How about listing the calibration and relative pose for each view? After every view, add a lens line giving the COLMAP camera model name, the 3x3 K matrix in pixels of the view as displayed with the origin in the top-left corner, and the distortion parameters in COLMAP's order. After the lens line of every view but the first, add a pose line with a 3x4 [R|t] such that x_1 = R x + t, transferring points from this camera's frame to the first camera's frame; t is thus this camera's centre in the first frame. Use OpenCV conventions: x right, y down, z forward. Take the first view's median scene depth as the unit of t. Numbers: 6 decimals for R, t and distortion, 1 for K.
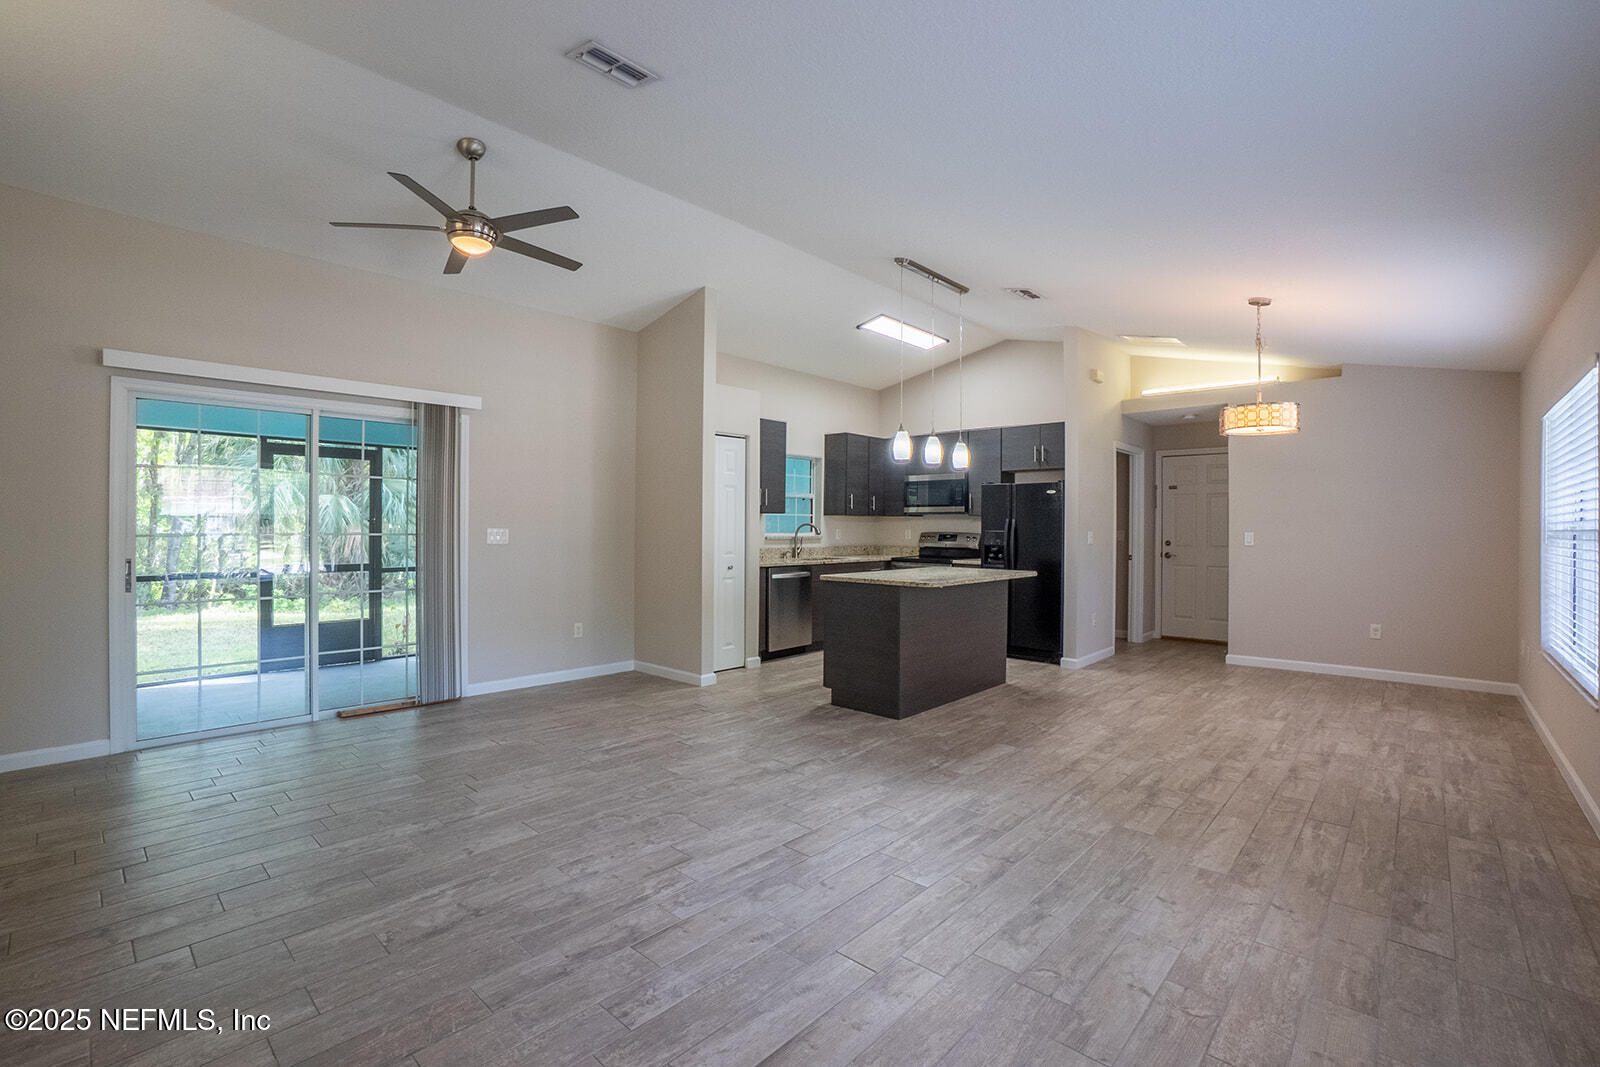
lens RADIAL K [[718.0, 0, 785.6], [0, 718.0, 533.3], [0, 0, 1]] dist [-0.039913, 0.009177]
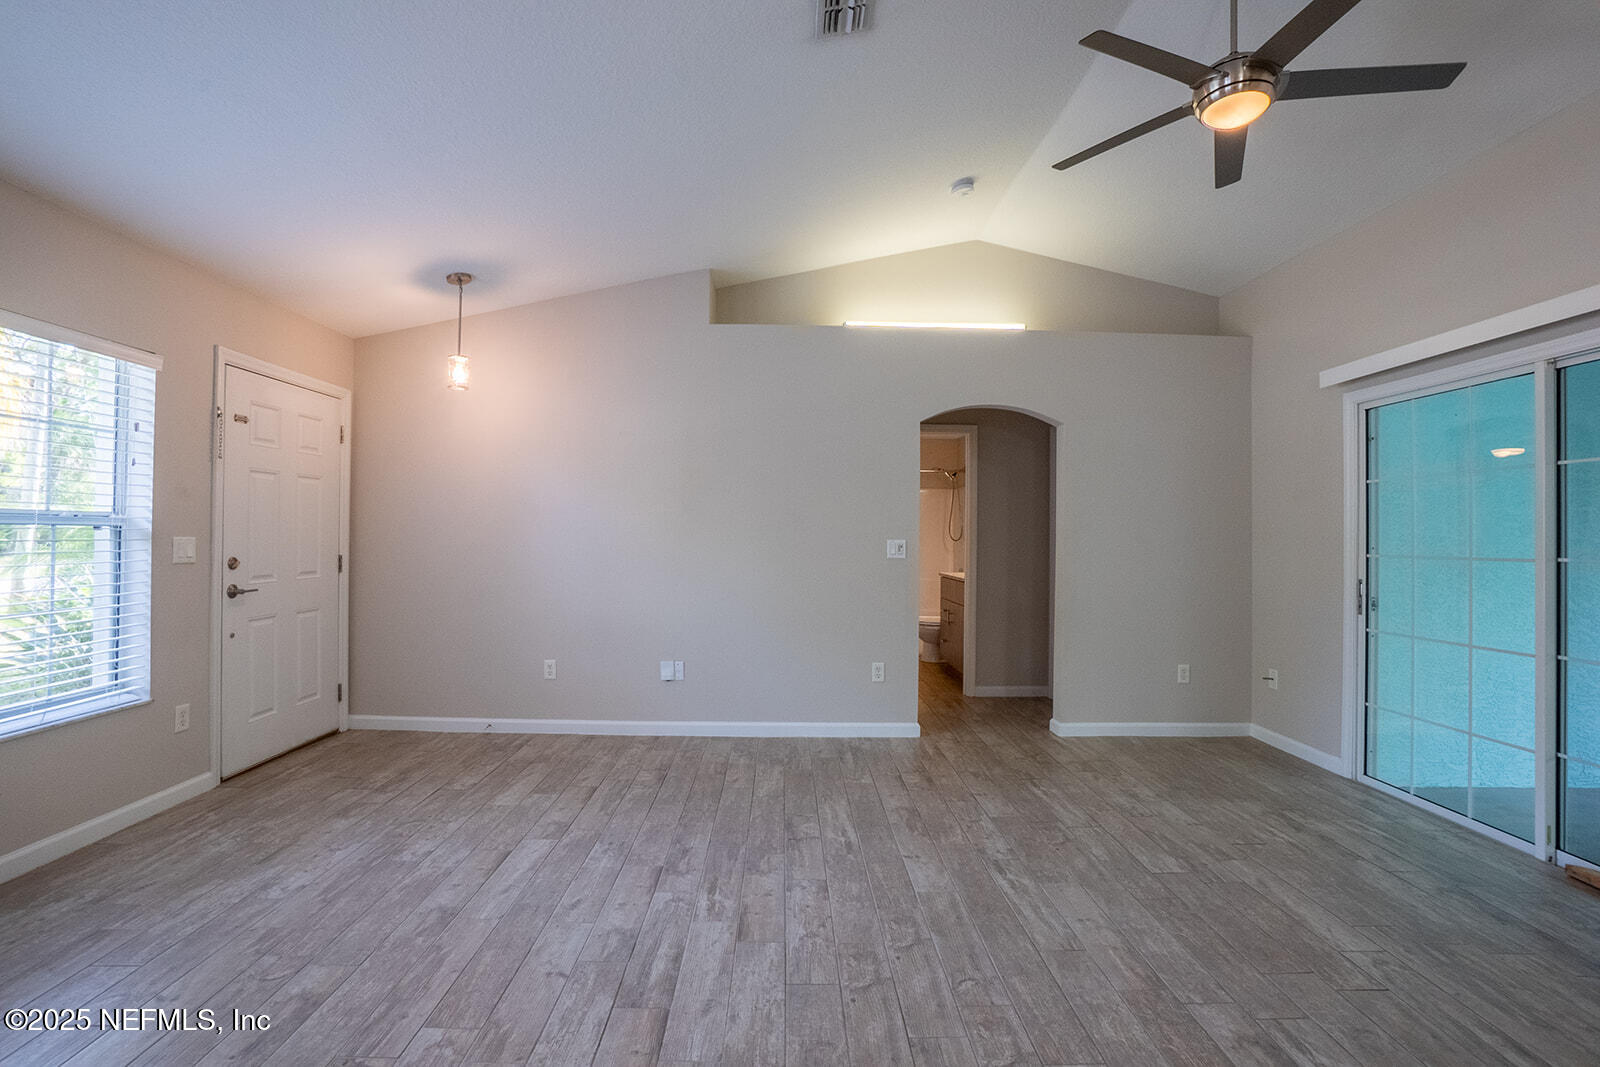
lens RADIAL K [[718.0, 0, 793.9], [0, 718.0, 534.3], [0, 0, 1]] dist [-0.039913, 0.009177]
pose [[-0.724275, -0.020157, -0.689217, 0.407562], [-0.020949, 0.999754, -0.007224, -0.004381], [0.689193, 0.009206, -0.724519, 1.689473]]
